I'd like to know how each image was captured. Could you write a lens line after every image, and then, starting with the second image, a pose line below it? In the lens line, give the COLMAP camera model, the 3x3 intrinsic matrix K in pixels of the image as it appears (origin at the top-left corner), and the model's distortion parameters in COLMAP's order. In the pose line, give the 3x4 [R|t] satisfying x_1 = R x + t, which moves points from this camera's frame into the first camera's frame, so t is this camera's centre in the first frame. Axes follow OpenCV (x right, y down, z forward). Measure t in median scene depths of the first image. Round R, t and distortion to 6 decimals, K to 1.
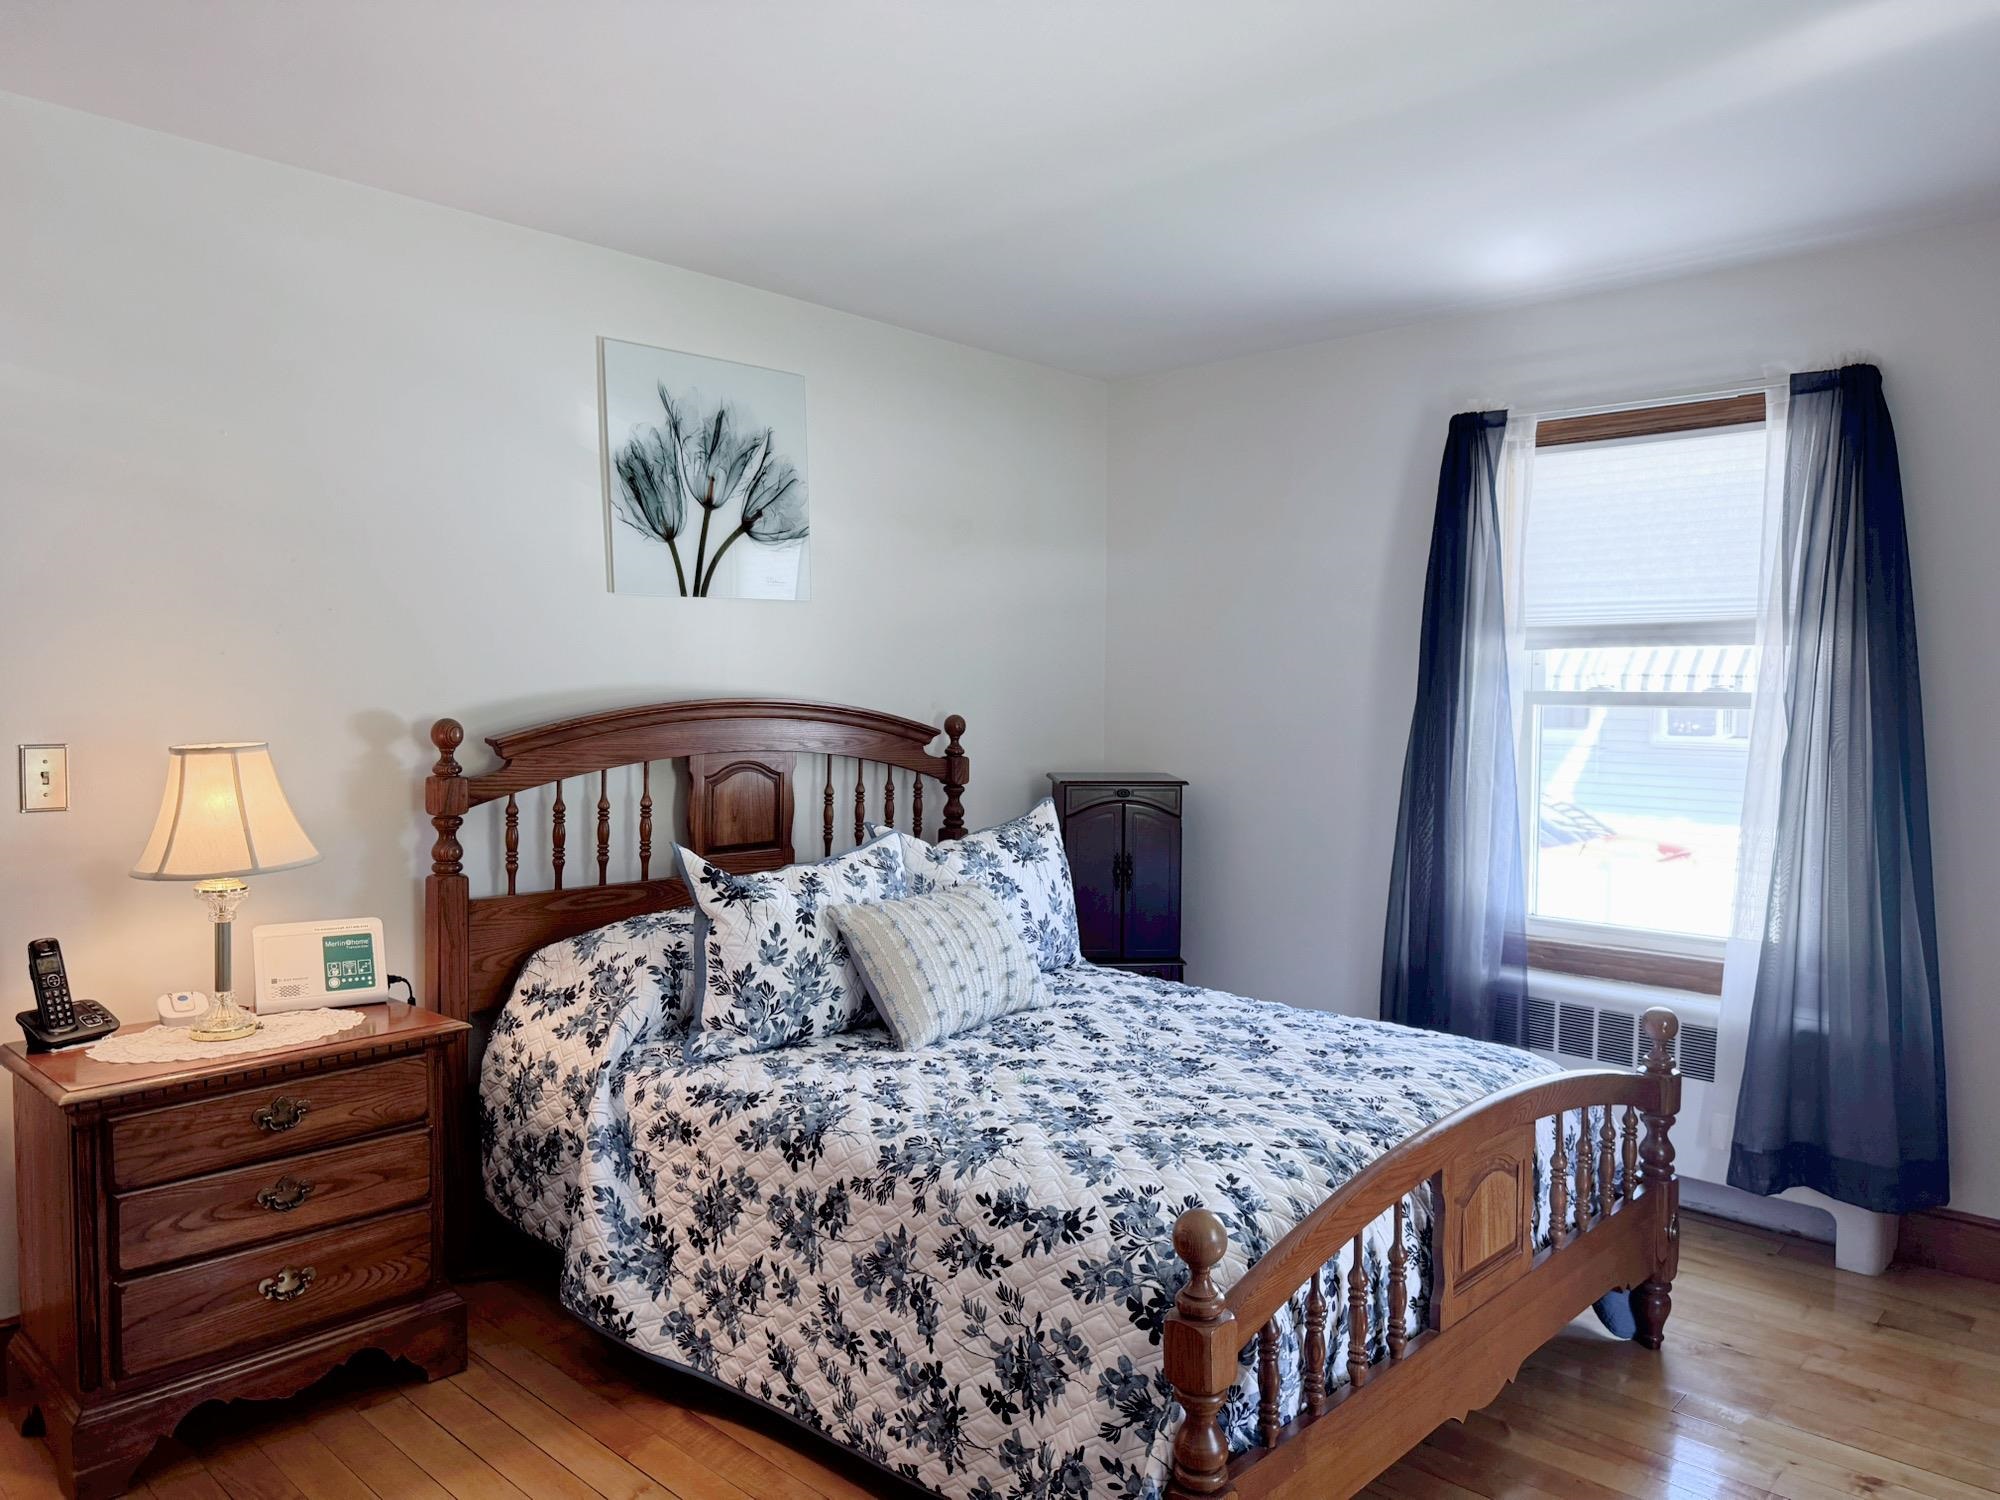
lens RADIAL K [[1397.5, 0, 1002.2], [0, 1397.5, 740.5], [0, 0, 1]] dist [0.113271, -0.168432]
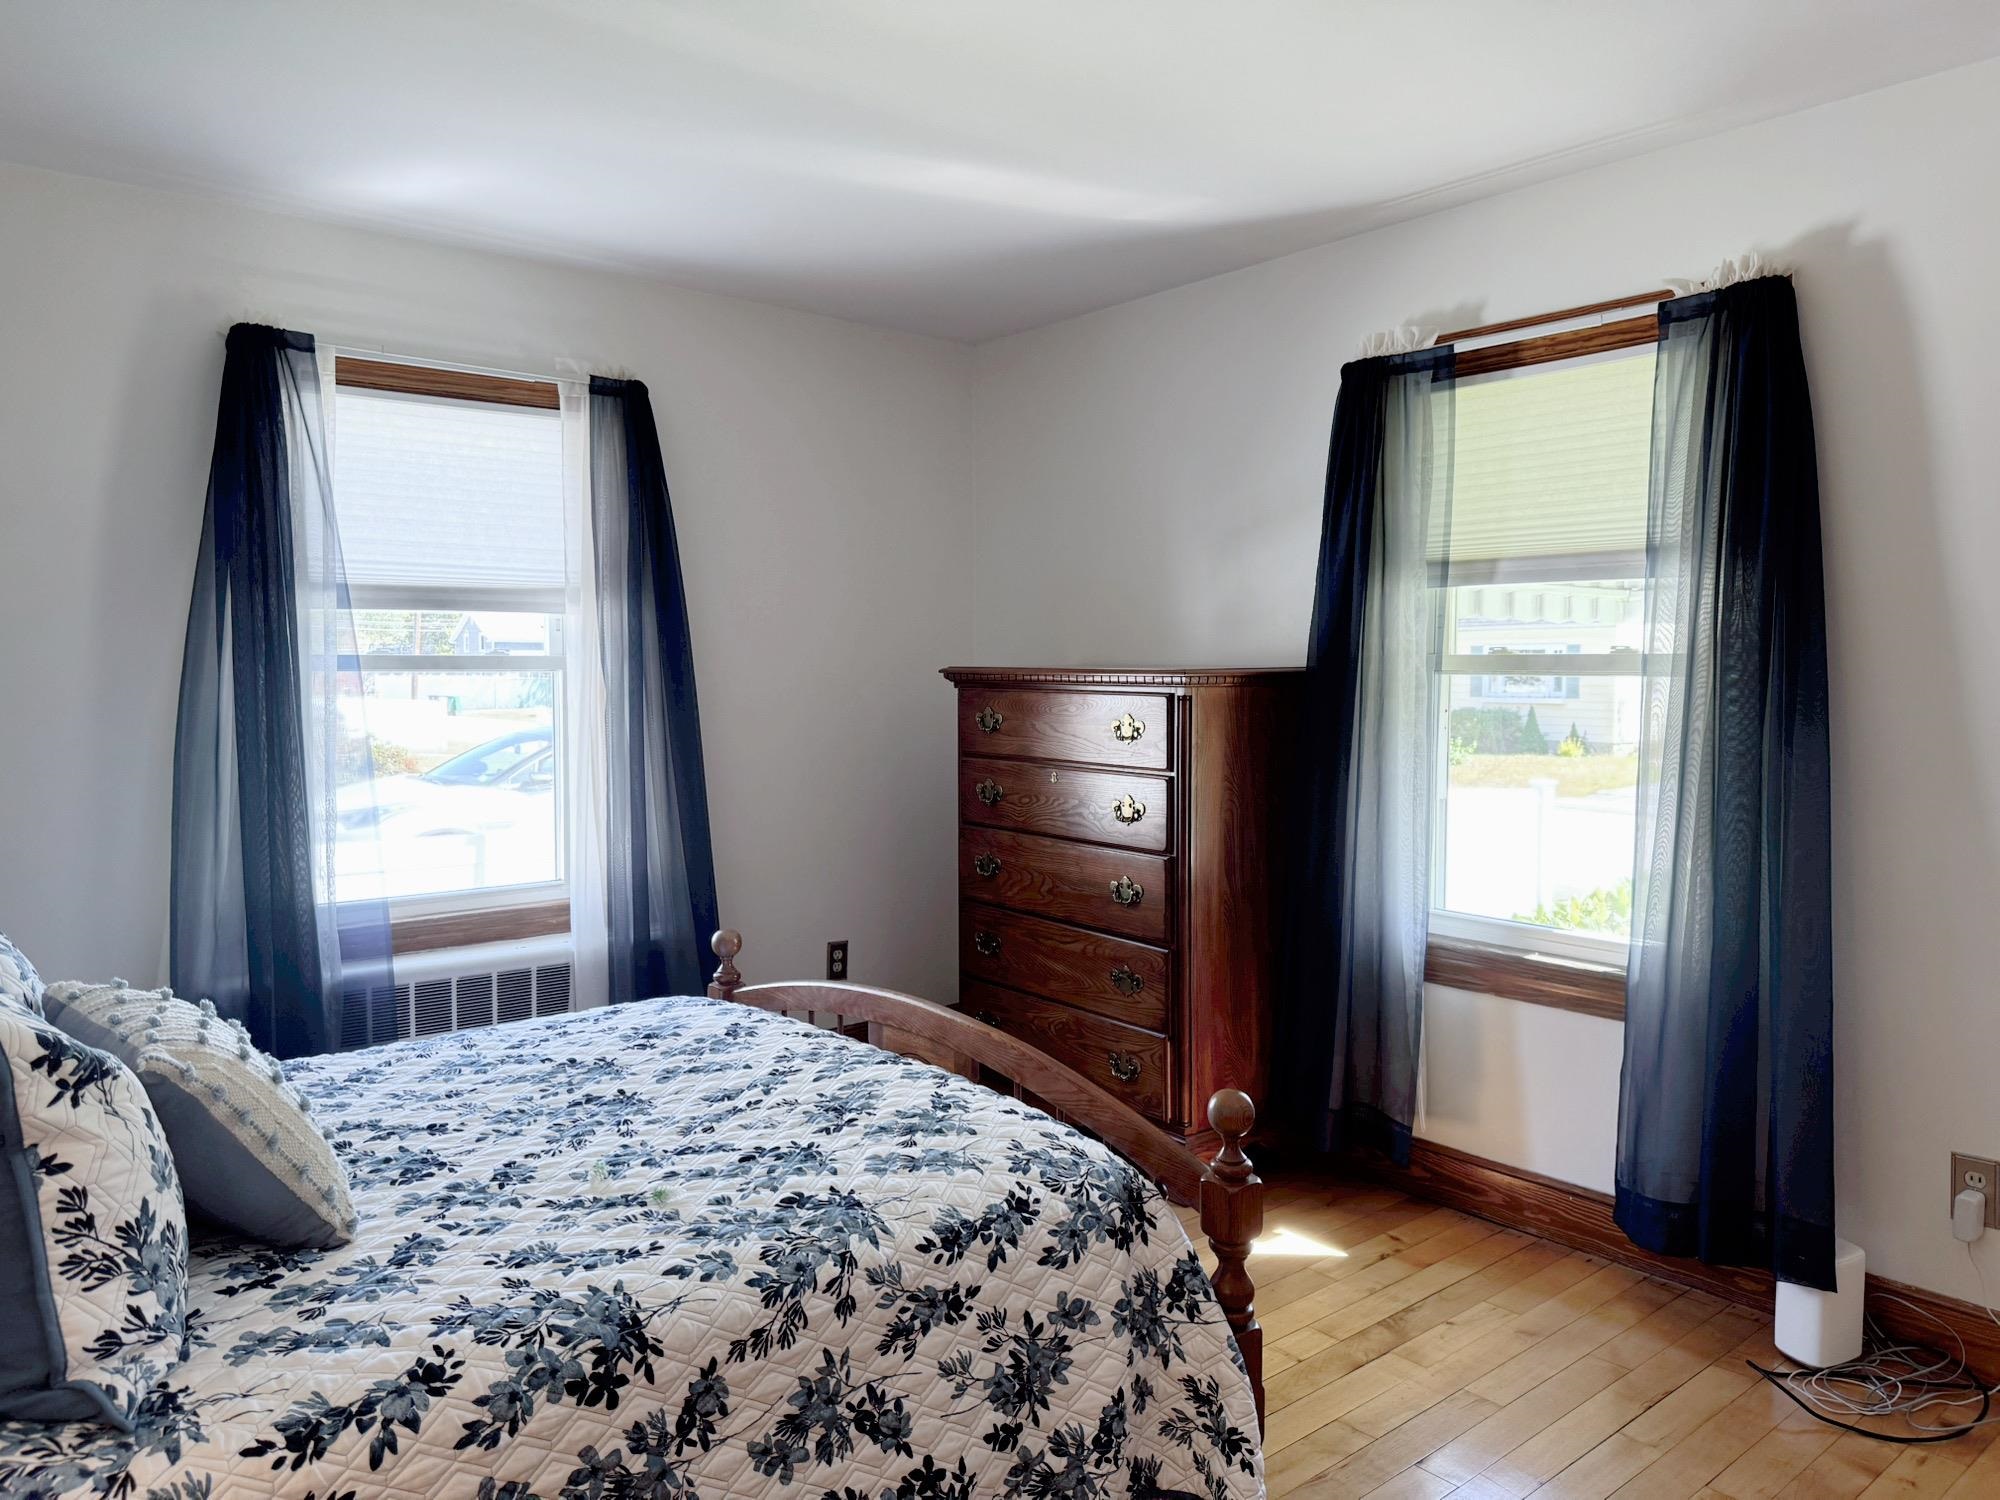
lens RADIAL K [[1397.5, 0, 1002.2], [0, 1397.5, 740.5], [0, 0, 1]] dist [0.113271, -0.168432]
pose [[0.140725, -0.065017, 0.987912, -0.696465], [0.042453, 0.997320, 0.059589, -0.025295], [-0.989138, 0.033554, 0.143108, 0.683841]]
